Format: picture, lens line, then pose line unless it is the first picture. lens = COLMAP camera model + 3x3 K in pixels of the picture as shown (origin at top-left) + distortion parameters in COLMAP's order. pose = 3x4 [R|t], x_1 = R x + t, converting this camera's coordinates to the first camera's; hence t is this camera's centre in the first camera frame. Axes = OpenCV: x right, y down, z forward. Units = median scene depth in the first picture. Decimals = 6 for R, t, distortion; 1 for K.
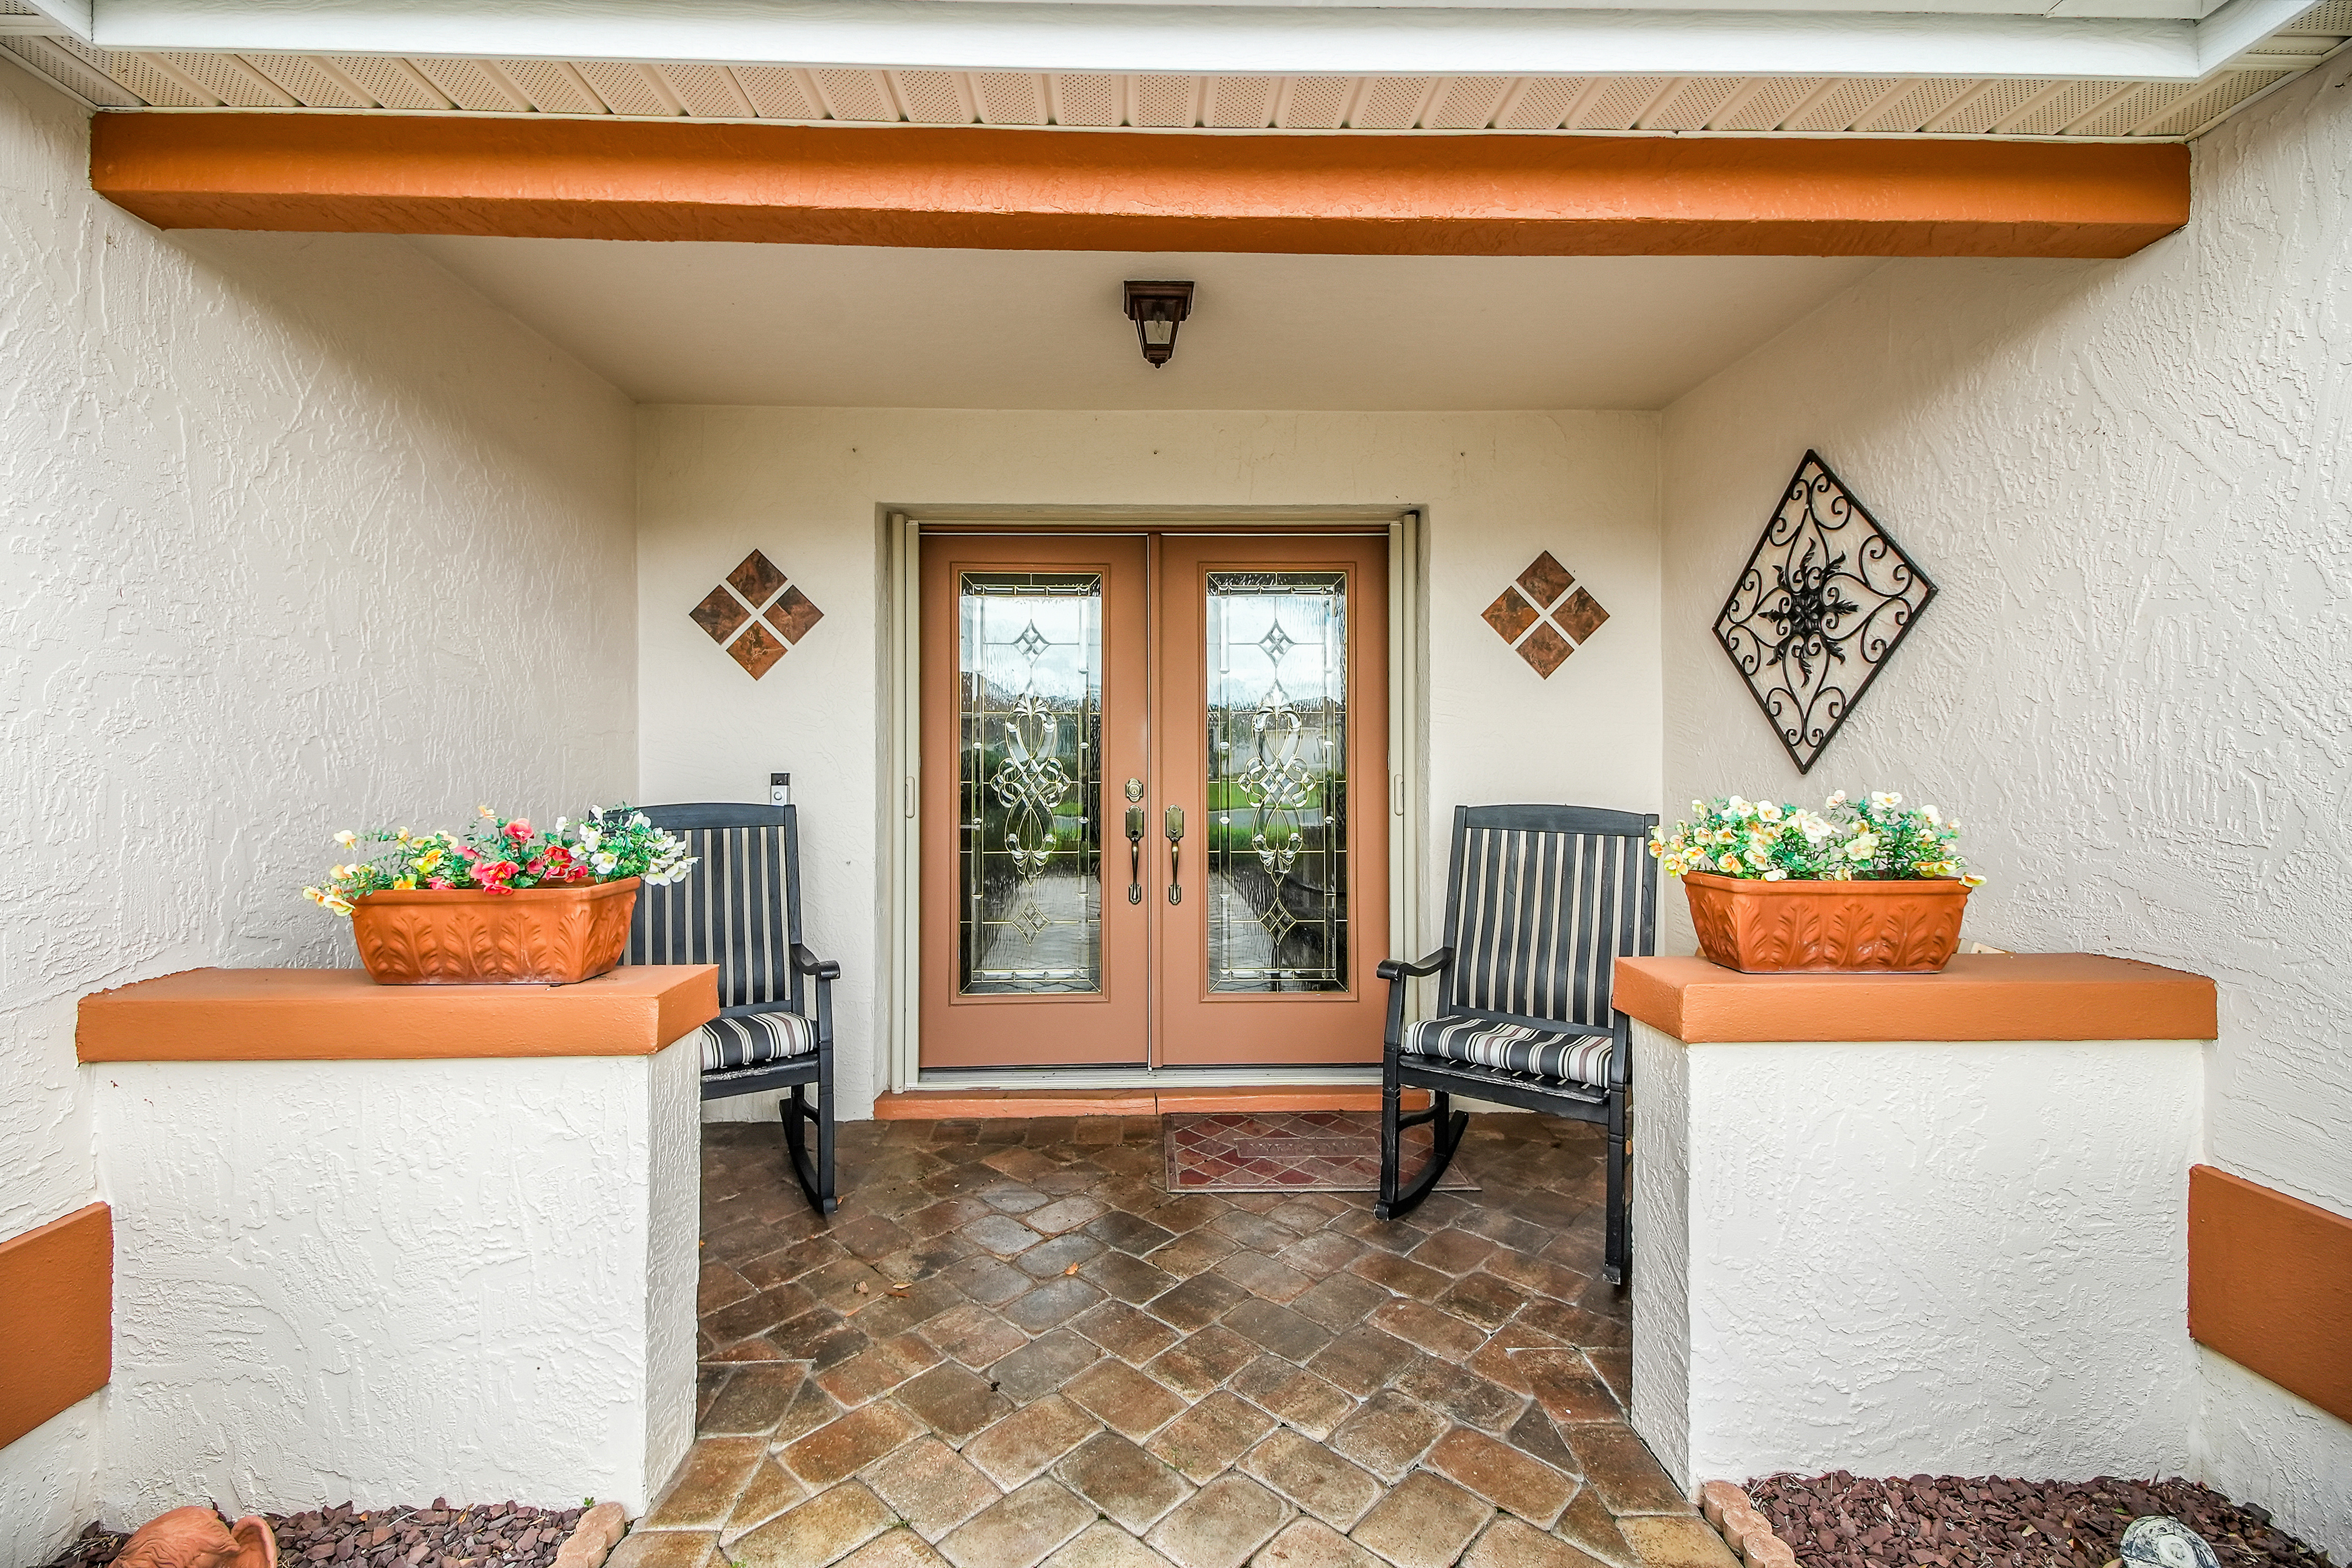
lens RADIAL K [[1049.9, 0, 1172.2], [0, 1049.9, 753.7], [0, 0, 1]] dist [0.000002, -0.000056]
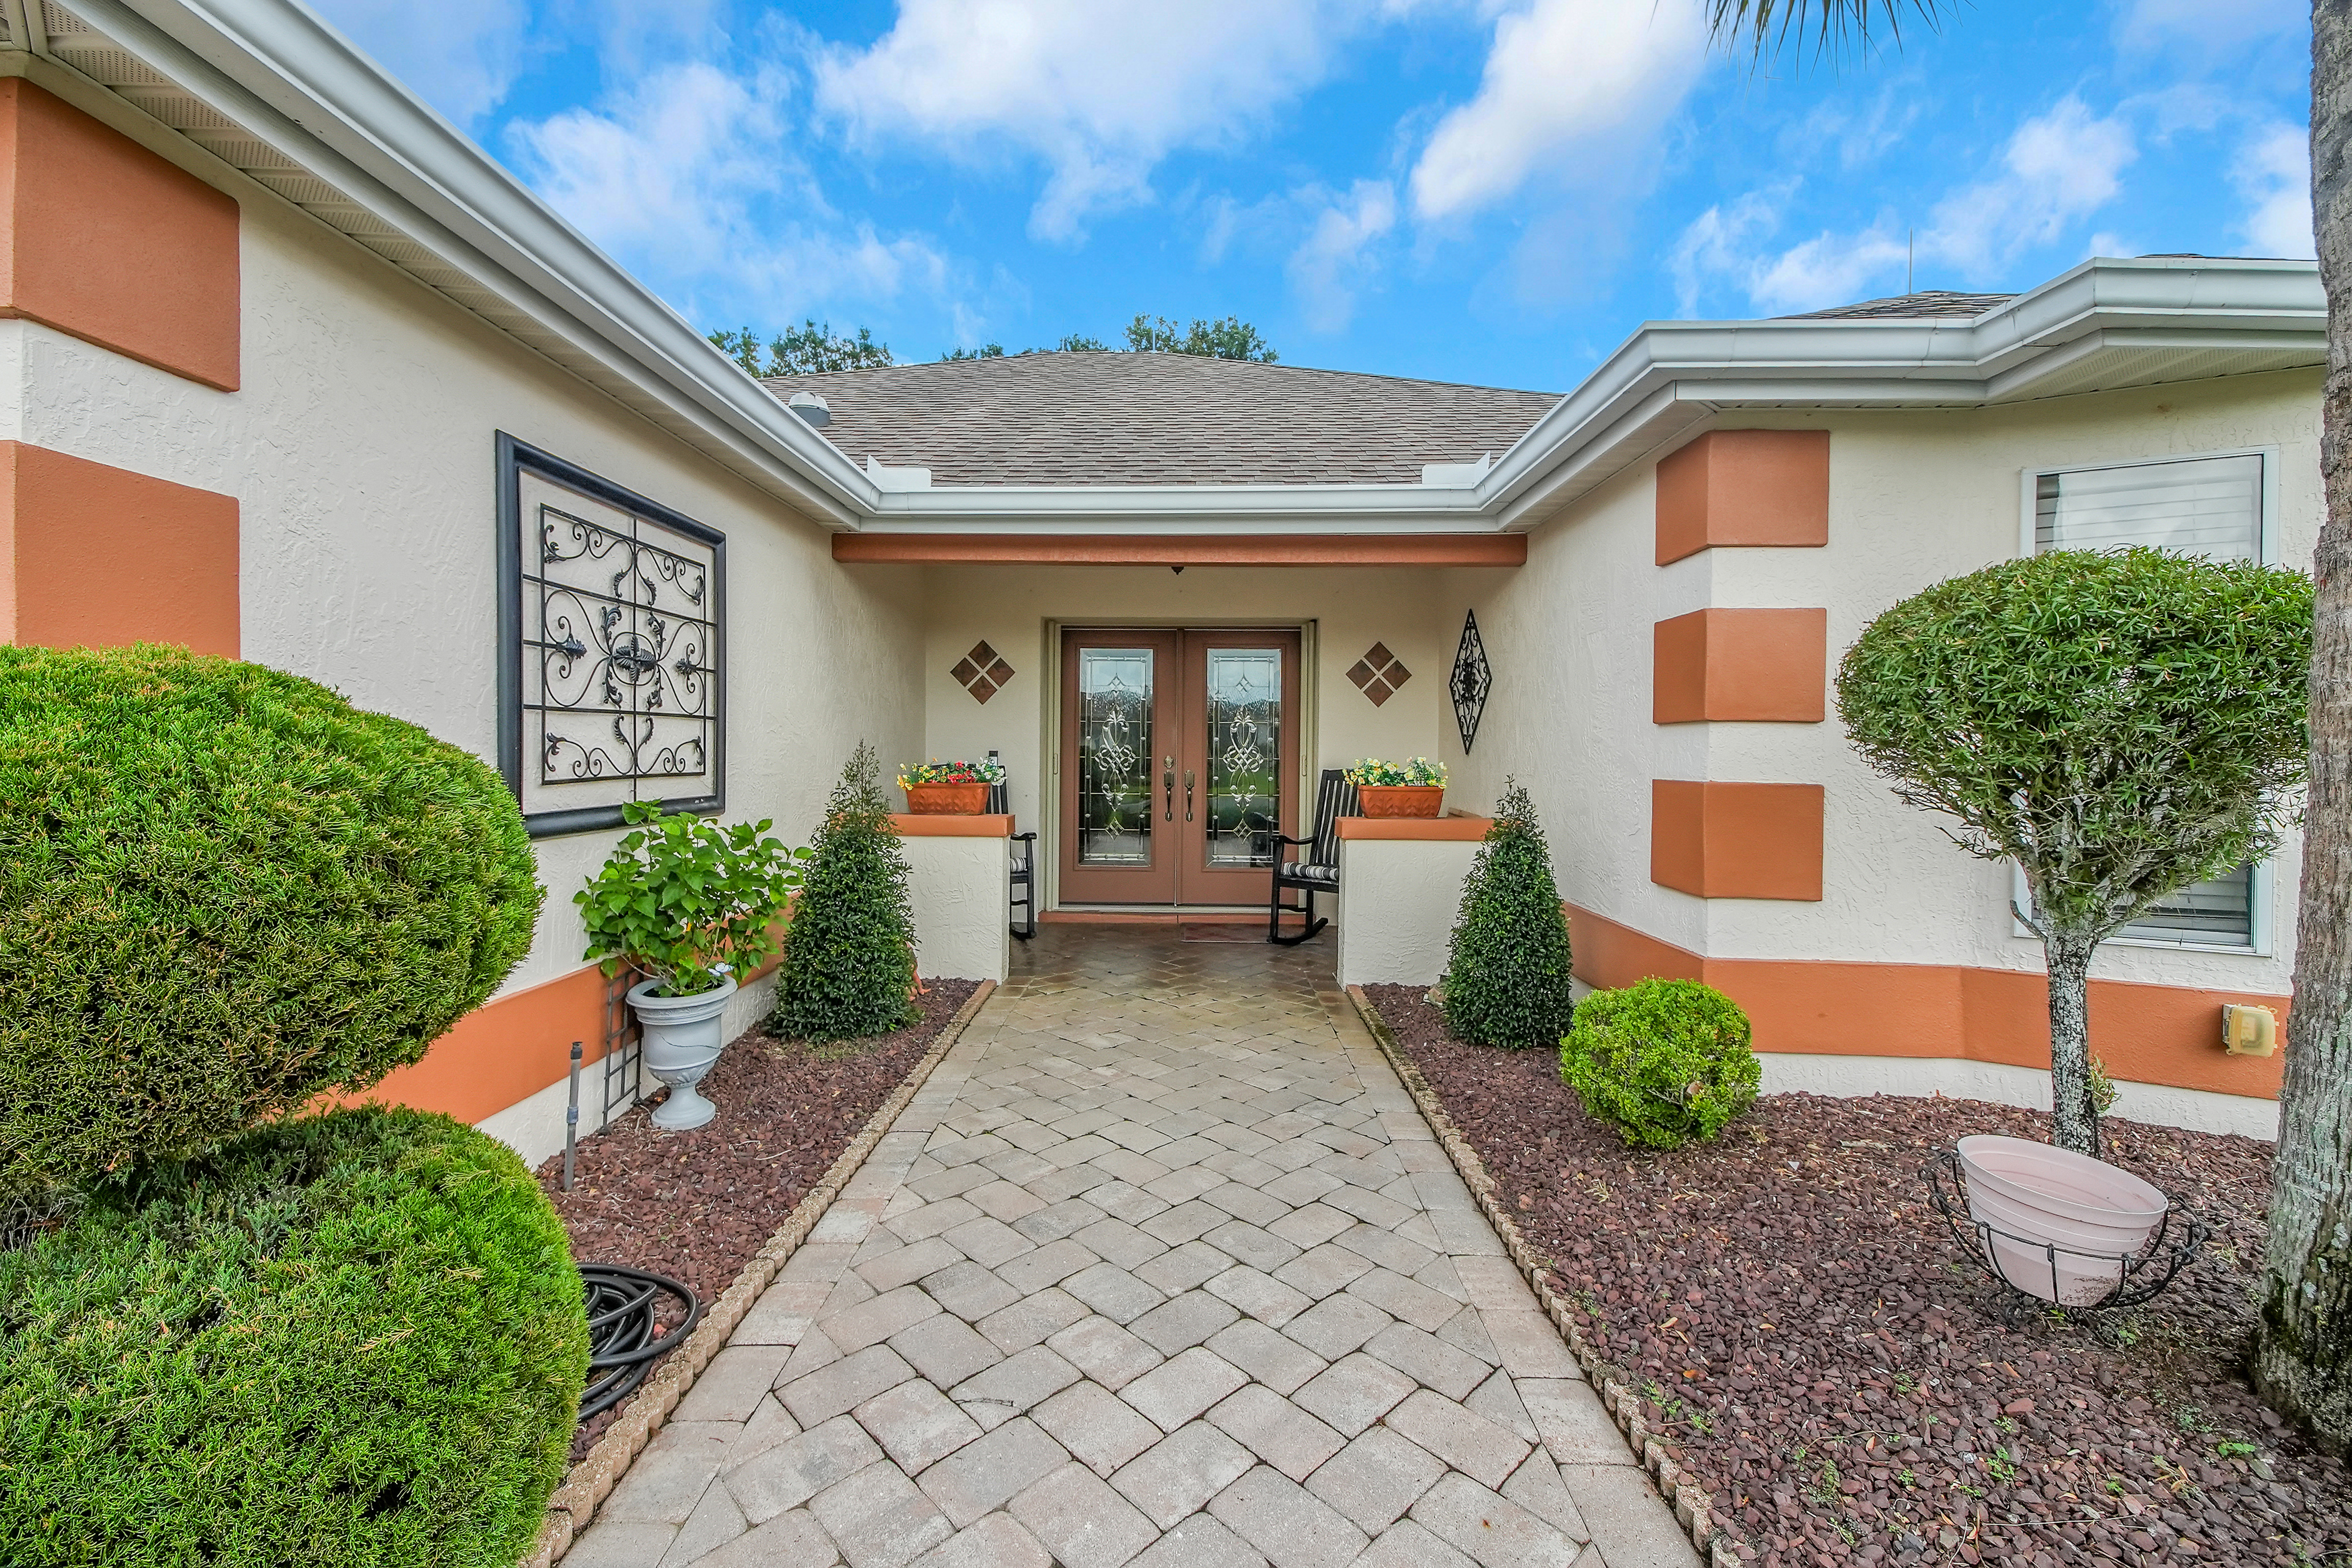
lens RADIAL K [[1049.9, 0, 1172.2], [0, 1049.9, 753.7], [0, 0, 1]] dist [0.000002, -0.000056]
pose [[0.998487, 0.010710, -0.053932, 0.079589], [-0.010396, 0.999927, 0.006105, 0.008145], [0.053993, -0.005535, 0.998526, -1.001225]]
